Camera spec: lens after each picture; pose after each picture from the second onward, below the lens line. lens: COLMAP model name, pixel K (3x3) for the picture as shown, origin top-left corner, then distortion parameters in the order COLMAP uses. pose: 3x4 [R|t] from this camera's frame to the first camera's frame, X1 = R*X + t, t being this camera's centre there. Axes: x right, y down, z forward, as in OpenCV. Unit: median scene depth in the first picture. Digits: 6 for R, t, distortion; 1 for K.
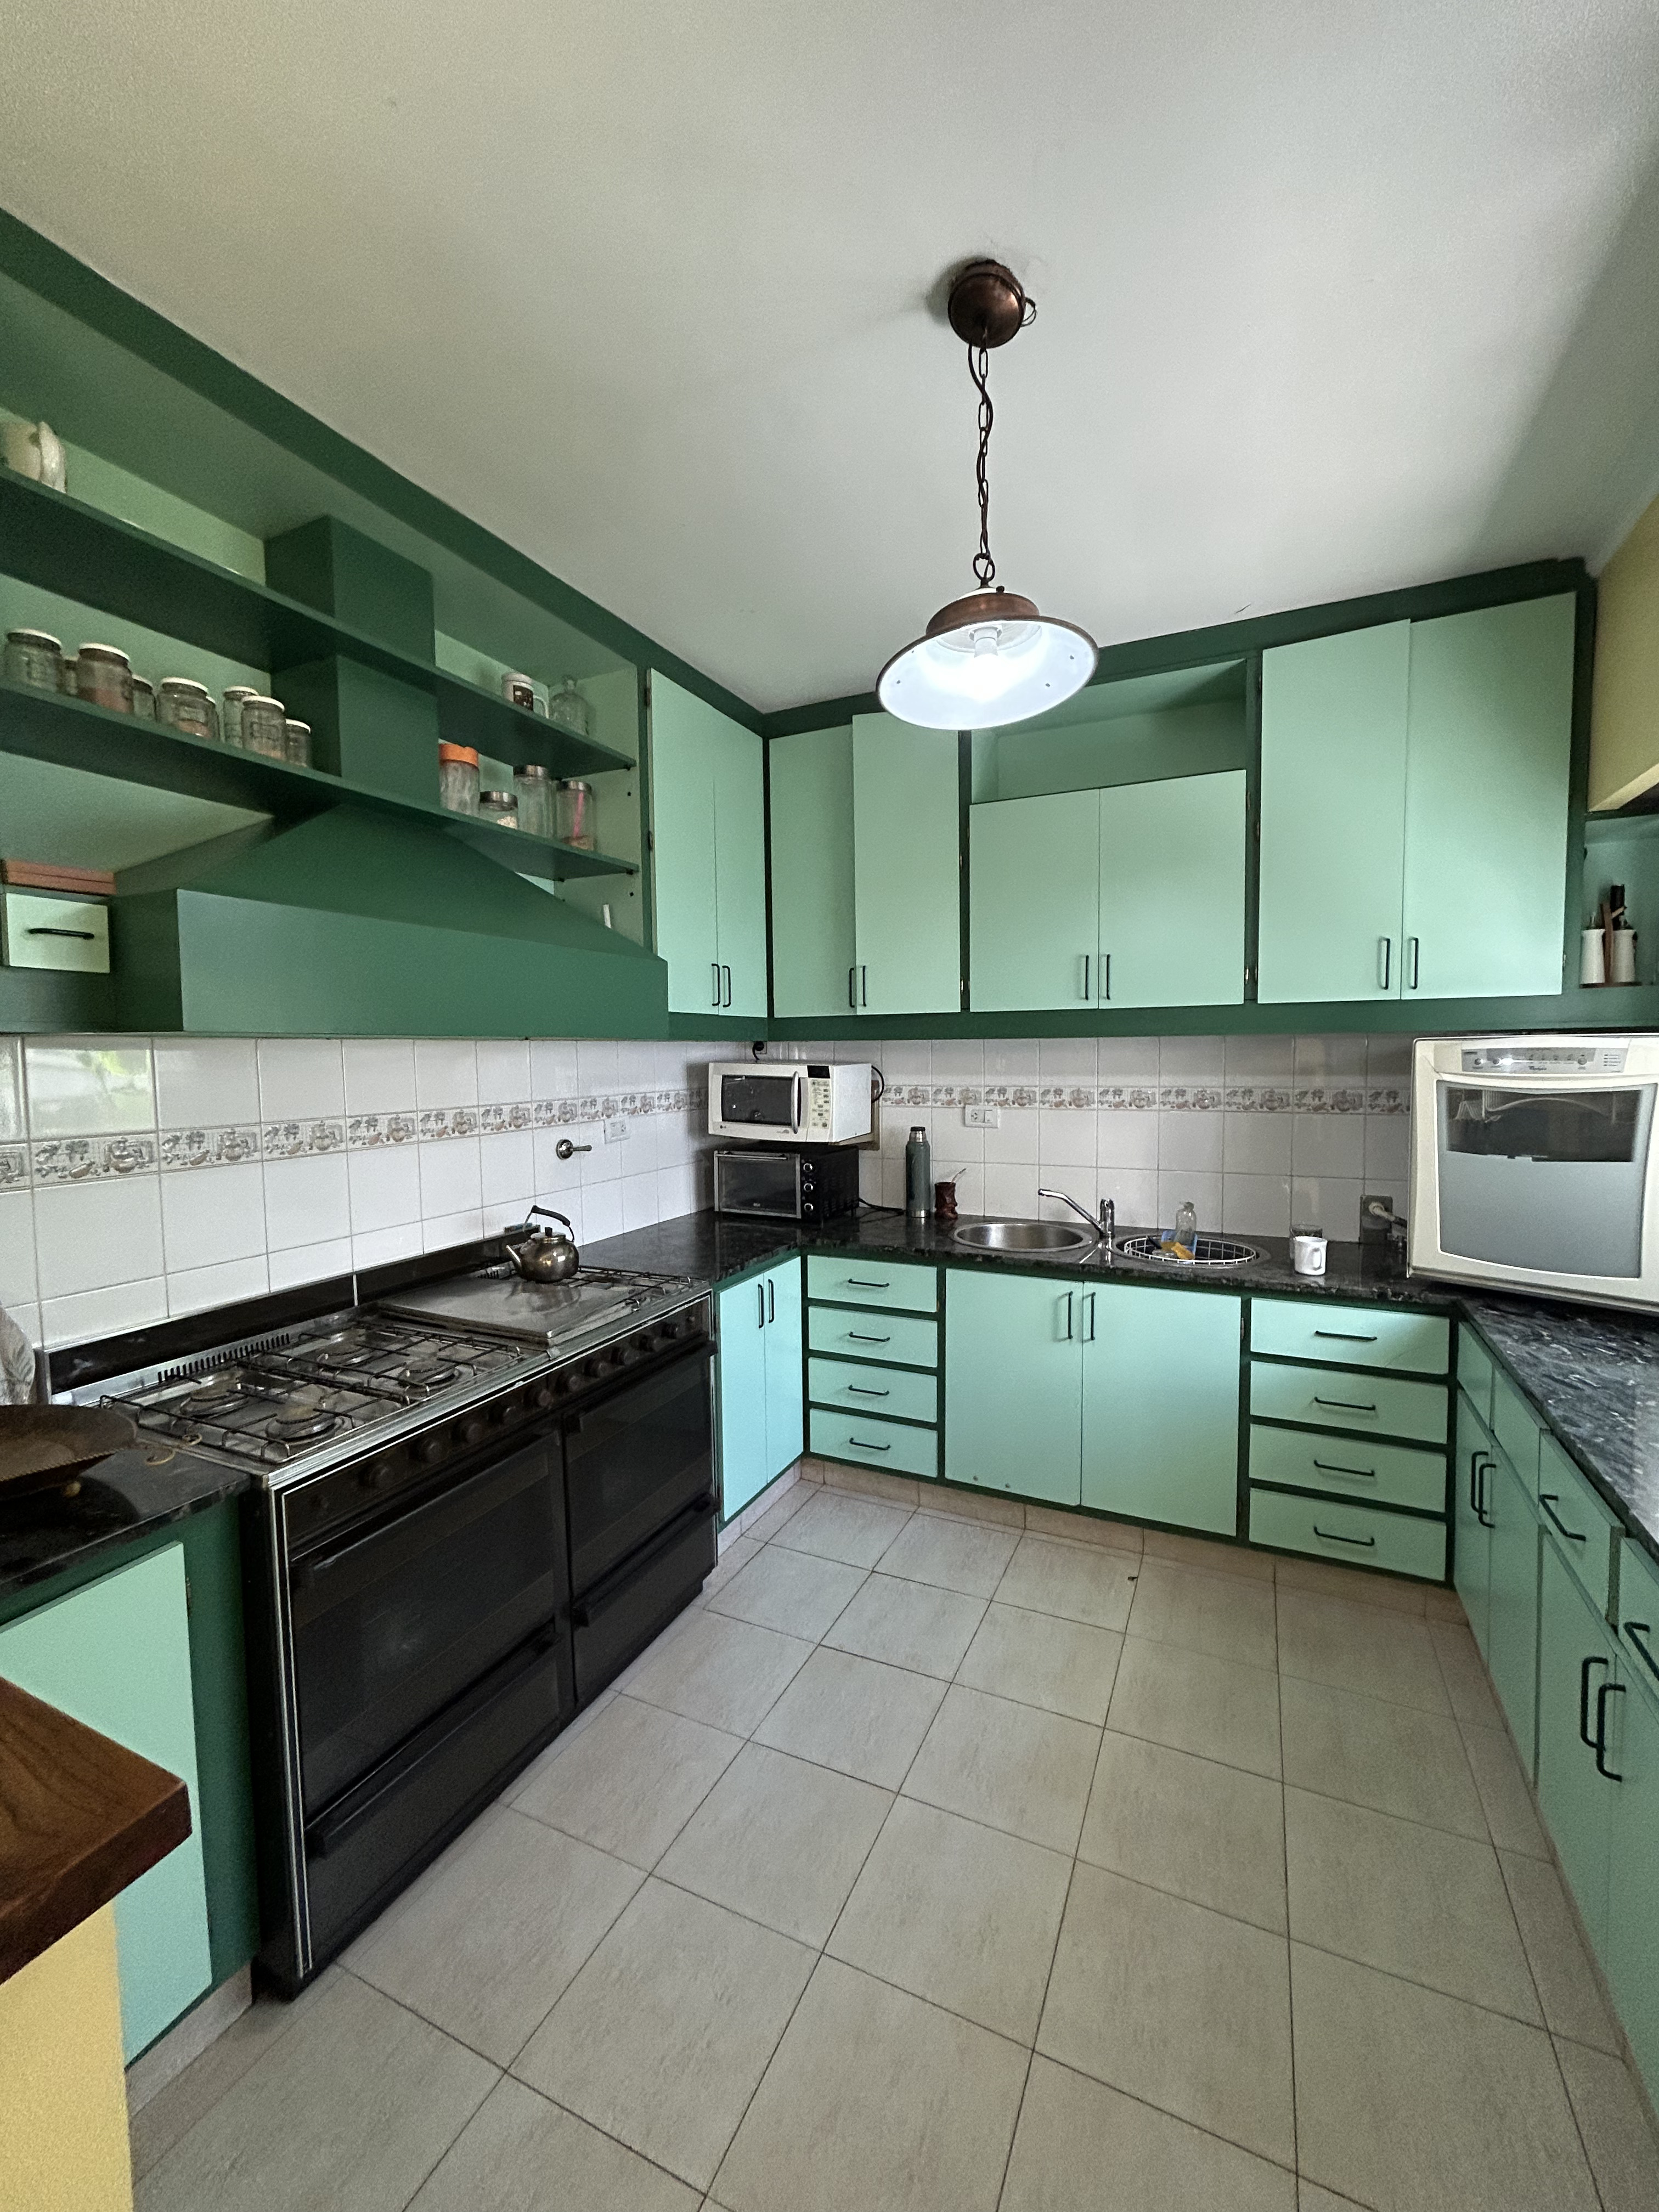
lens RADIAL K [[887.1, 0, 835.2], [0, 887.1, 1098.5], [0, 0, 1]] dist [-0.001642, -0.000020]
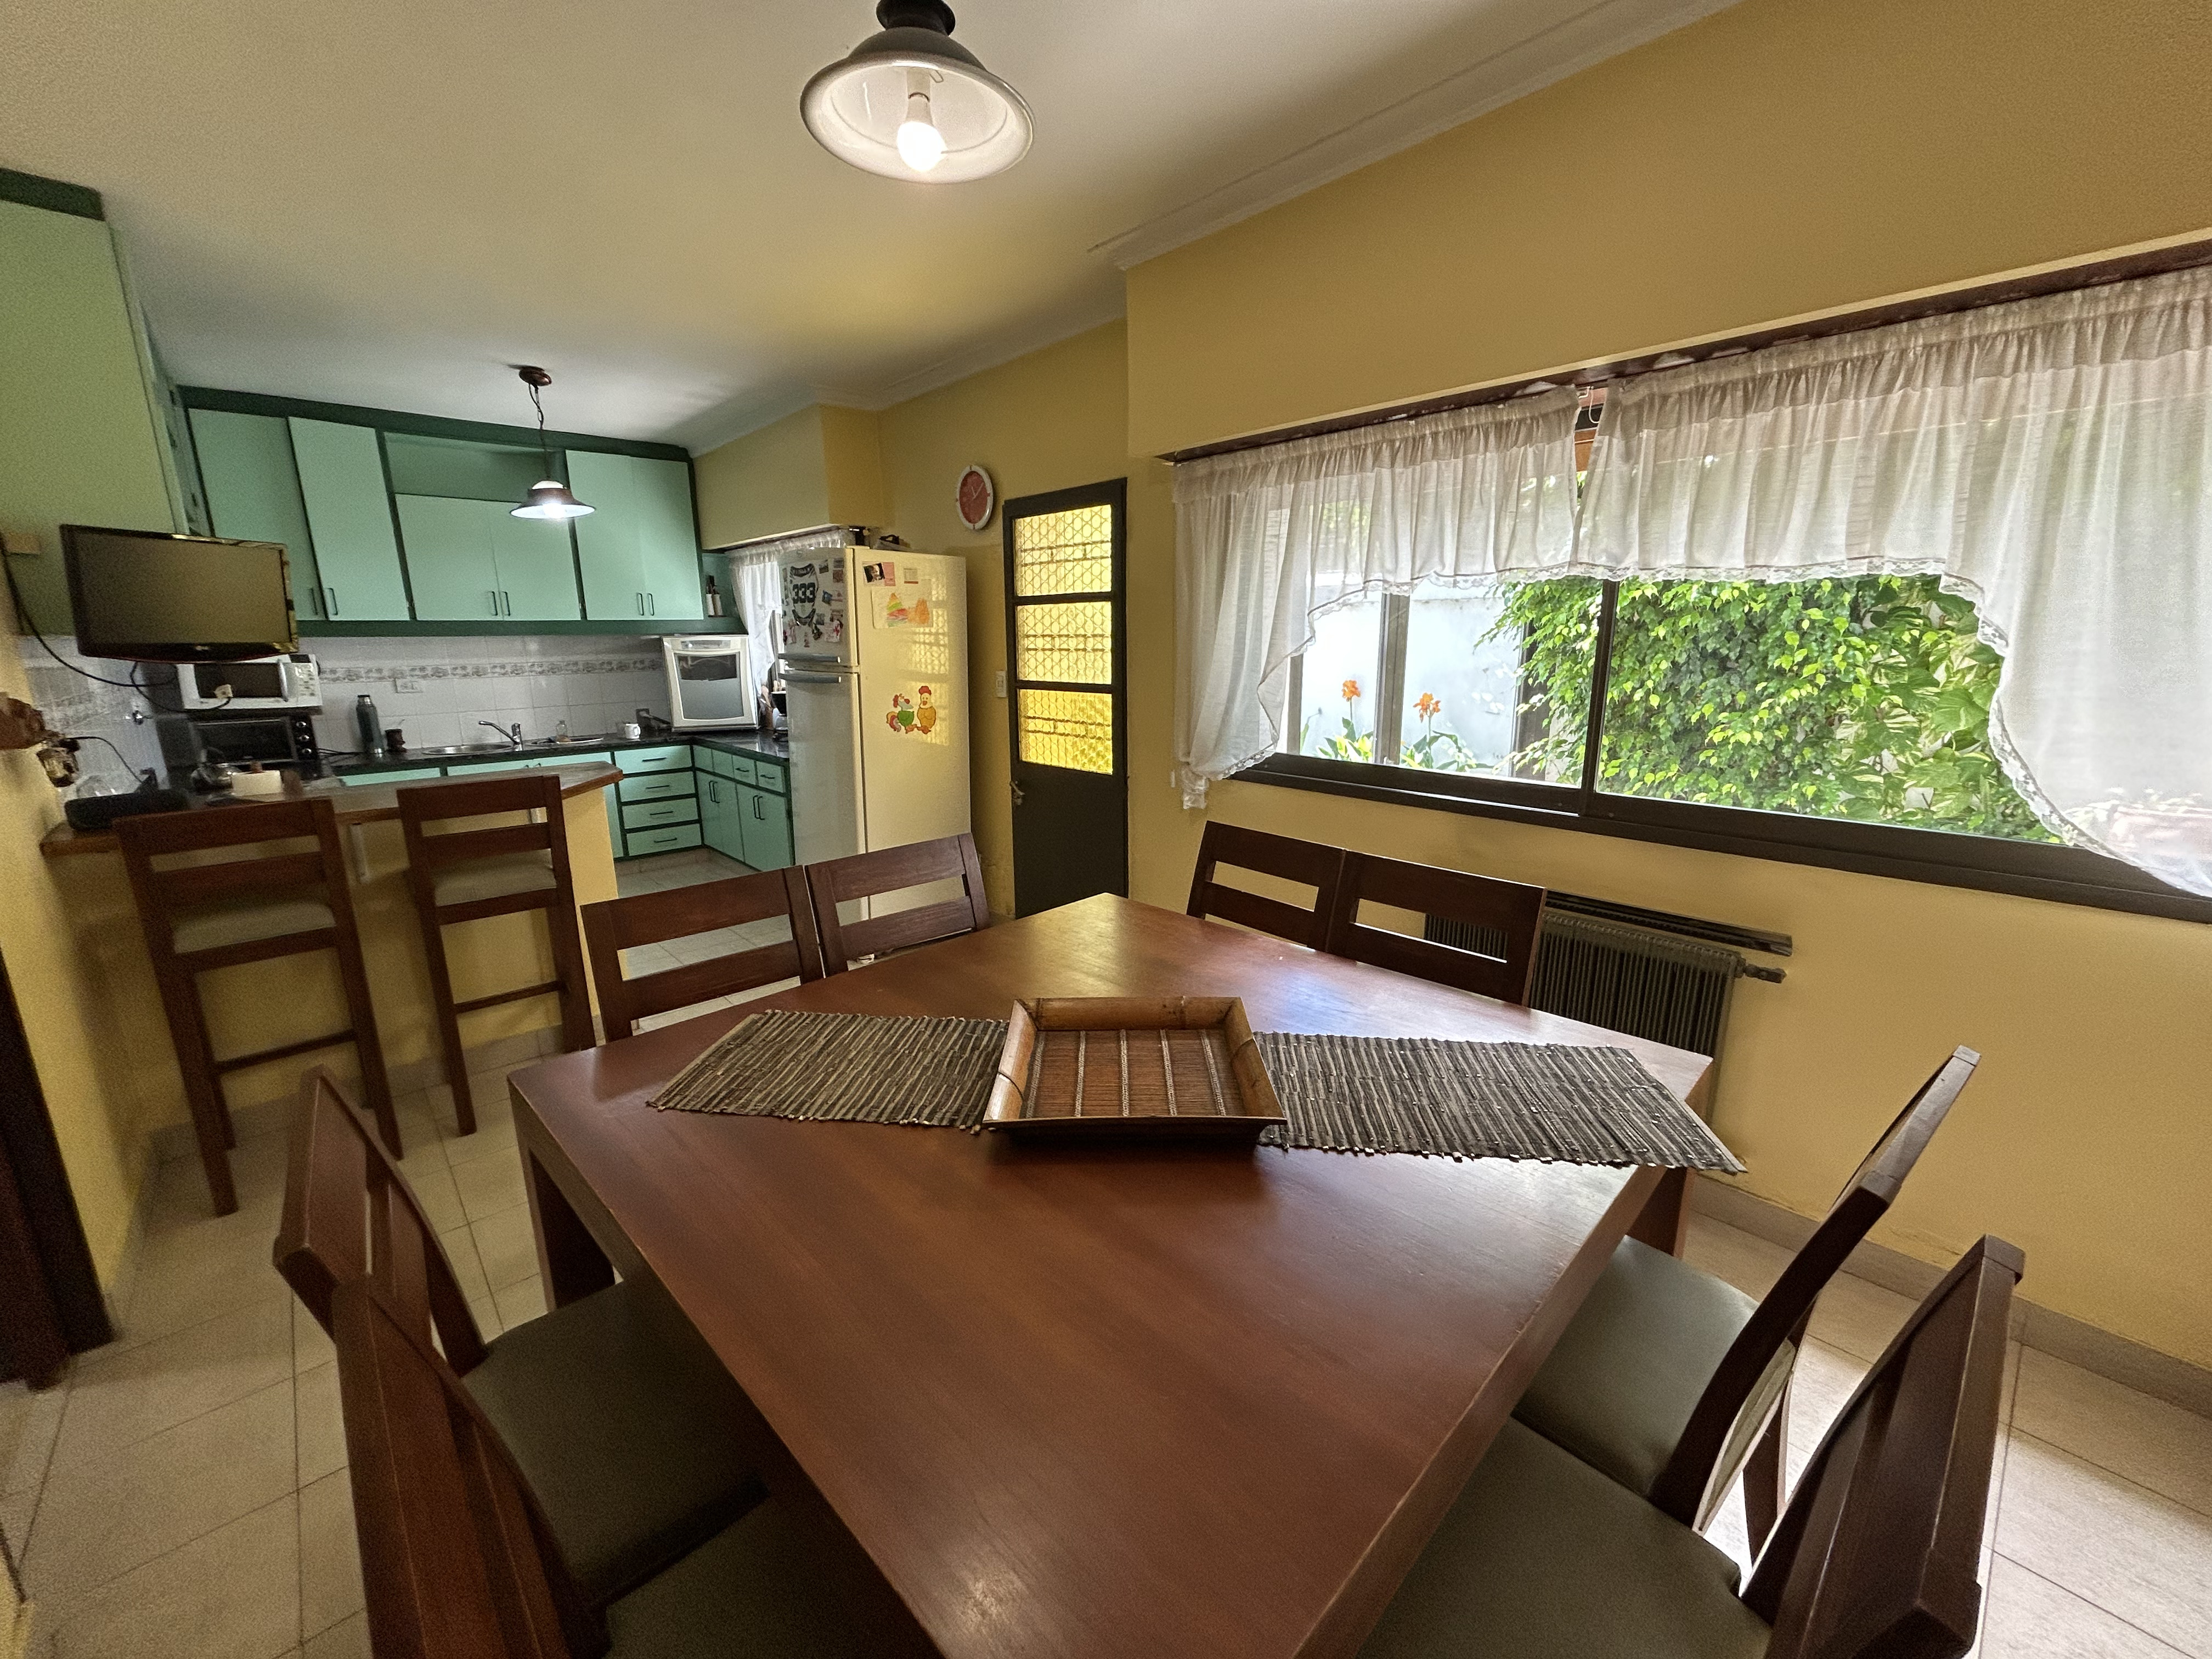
lens RADIAL K [[887.1, 0, 1099.7], [0, 887.1, 826.0], [0, 0, 1]] dist [-0.001642, -0.000020]
pose [[0.387646, -0.192472, 0.901491, -0.954377], [0.058945, 0.981133, 0.184130, 0.053989], [-0.919922, -0.018239, 0.391677, -0.879840]]
